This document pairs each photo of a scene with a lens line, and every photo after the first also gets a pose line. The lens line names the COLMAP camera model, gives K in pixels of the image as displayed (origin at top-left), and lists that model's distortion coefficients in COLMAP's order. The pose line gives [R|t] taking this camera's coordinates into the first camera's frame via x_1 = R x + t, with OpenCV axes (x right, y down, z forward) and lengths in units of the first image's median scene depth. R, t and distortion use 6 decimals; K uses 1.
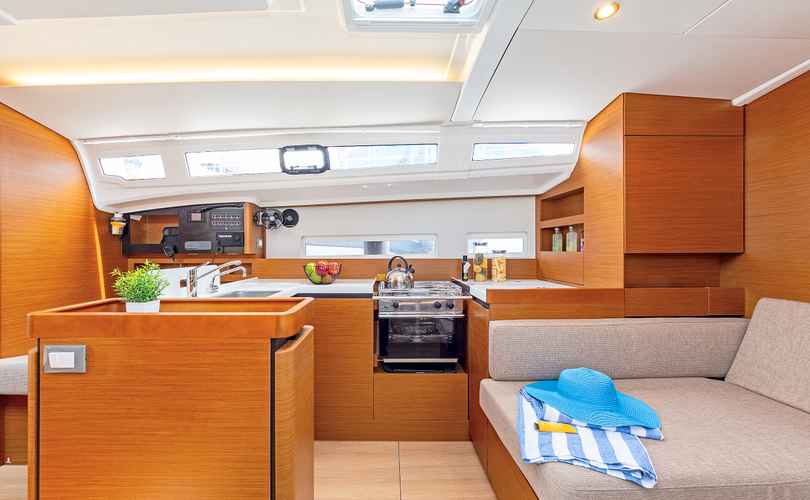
lens RADIAL K [[303.2, 0, 390.6], [0, 303.2, 249.8], [0, 0, 1]] dist [0.014588, -0.000138]
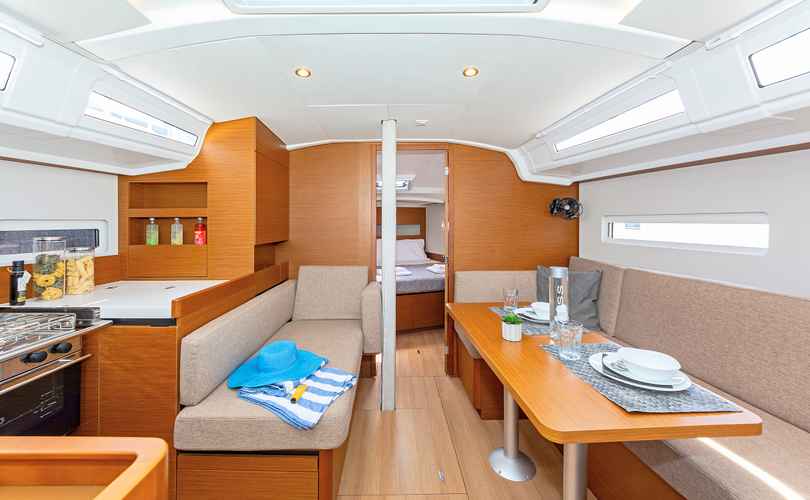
lens RADIAL K [[308.7, 0, 397.5], [0, 308.7, 223.1], [0, 0, 1]] dist [-0.001657, -0.000156]
pose [[0.007680, 0.011153, 0.999908, -0.365452], [0.011494, 0.999871, -0.011241, -0.041650], [-0.999904, 0.011579, 0.007551, 0.307136]]
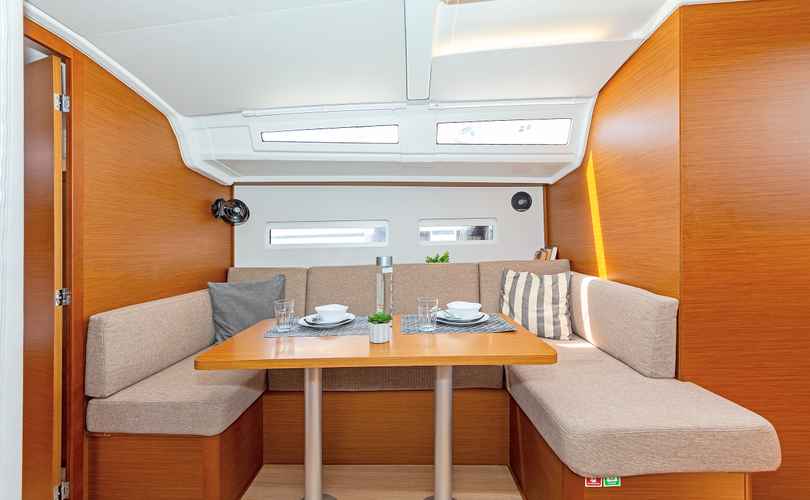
lens RADIAL K [[303.2, 0, 390.6], [0, 303.2, 249.8], [0, 0, 1]] dist [0.014588, -0.000138]
pose [[-0.996192, 0.042623, 0.076060, 0.225314], [0.044432, 0.998764, 0.022256, 0.022887], [-0.075017, 0.025551, -0.996855, 0.626204]]
